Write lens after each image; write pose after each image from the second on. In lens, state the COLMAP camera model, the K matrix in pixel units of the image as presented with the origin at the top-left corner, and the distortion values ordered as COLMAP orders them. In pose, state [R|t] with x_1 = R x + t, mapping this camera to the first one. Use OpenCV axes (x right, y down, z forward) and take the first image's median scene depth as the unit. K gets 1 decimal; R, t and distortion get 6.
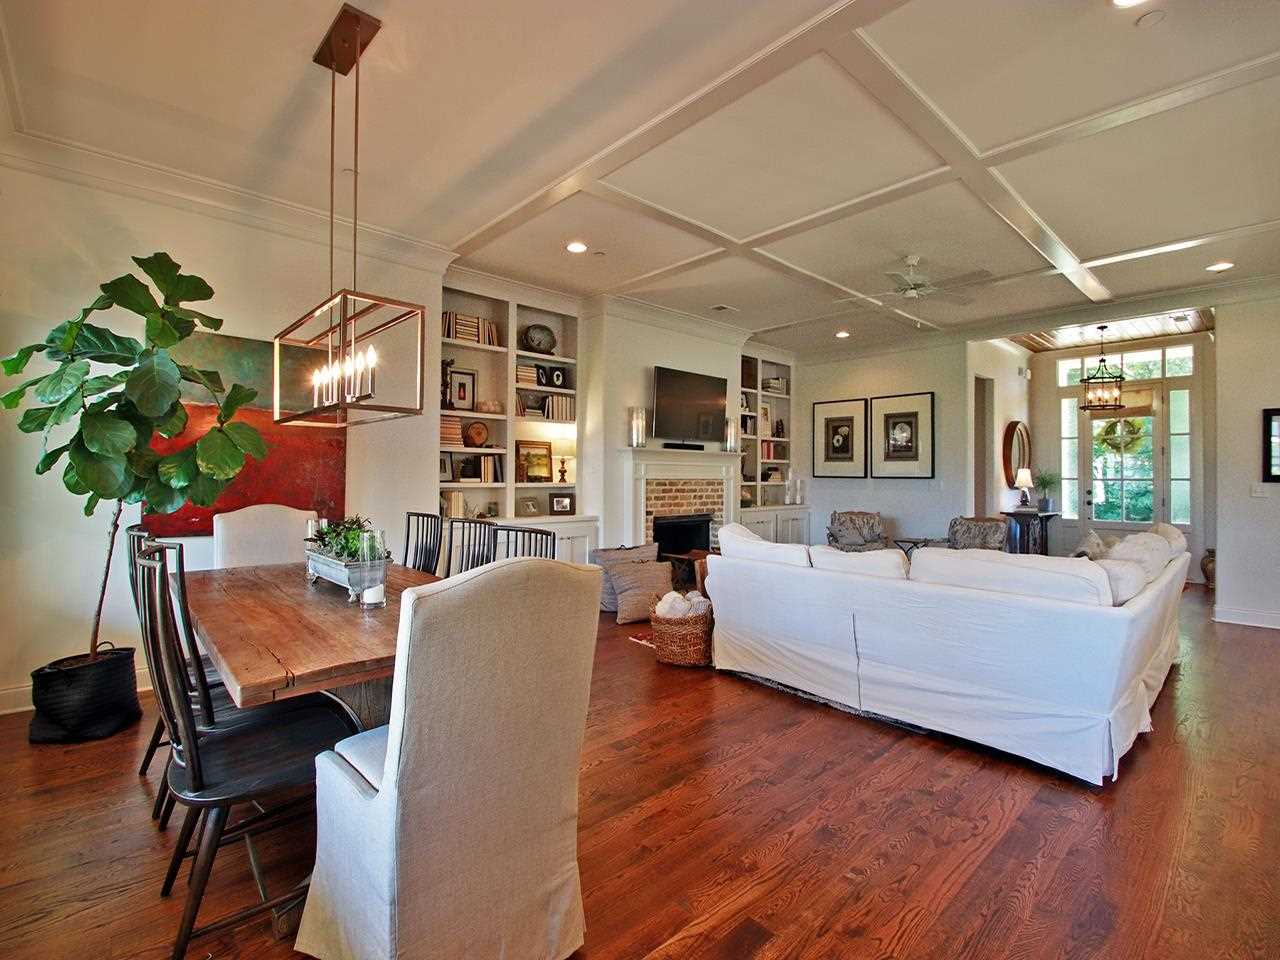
lens RADIAL K [[583.2, 0, 640.2], [0, 583.2, 474.5], [0, 0, 1]] dist [-0.010657, -0.001290]
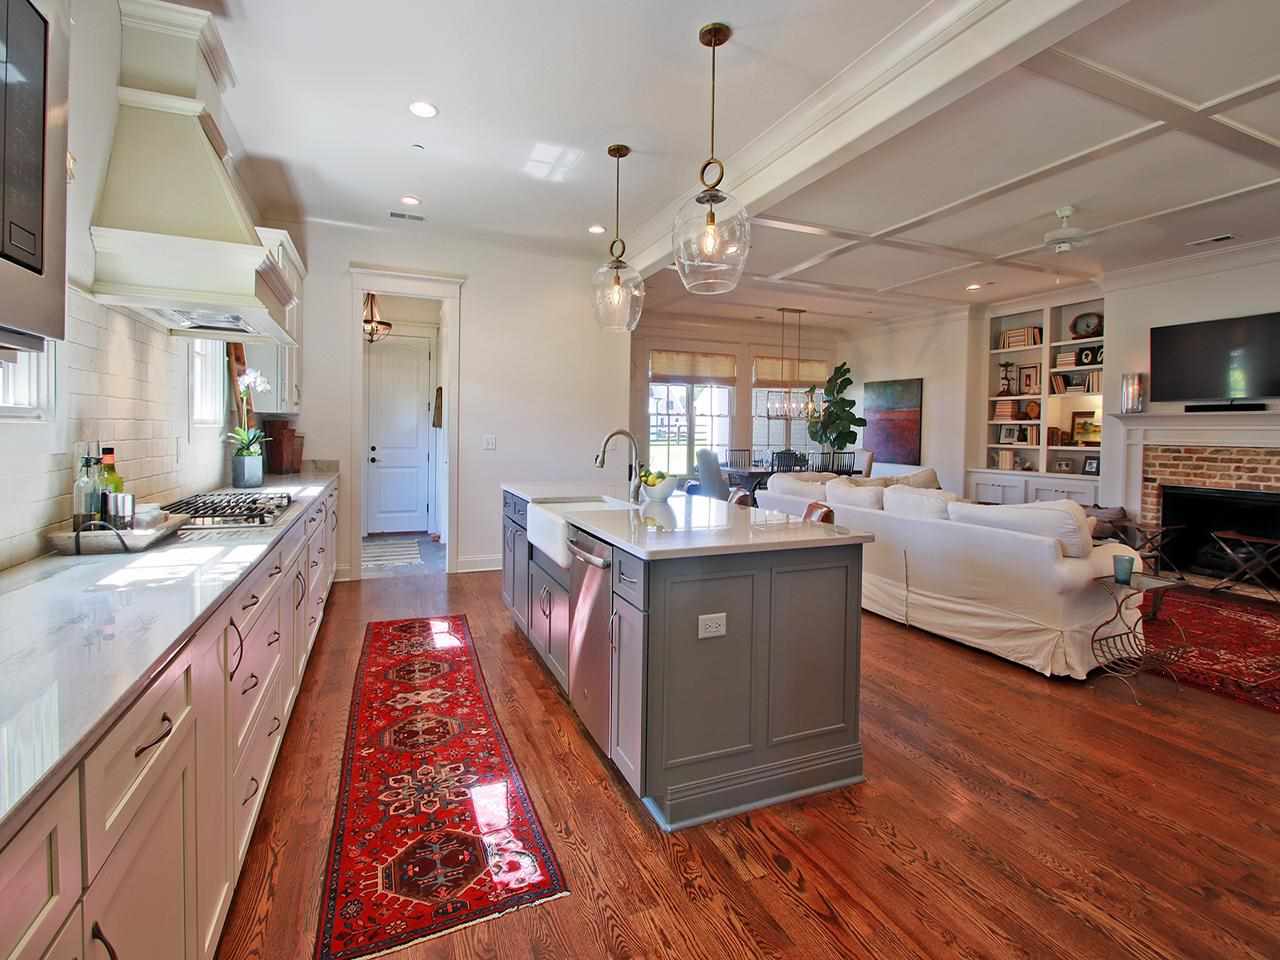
lens RADIAL K [[583.2, 0, 641.6], [0, 583.2, 477.2], [0, 0, 1]] dist [-0.010657, -0.001290]
pose [[-0.305878, 0.059493, -0.950210, 1.222172], [-0.016305, 0.997572, 0.067707, 0.010553], [0.951931, 0.036203, -0.304166, 0.498960]]
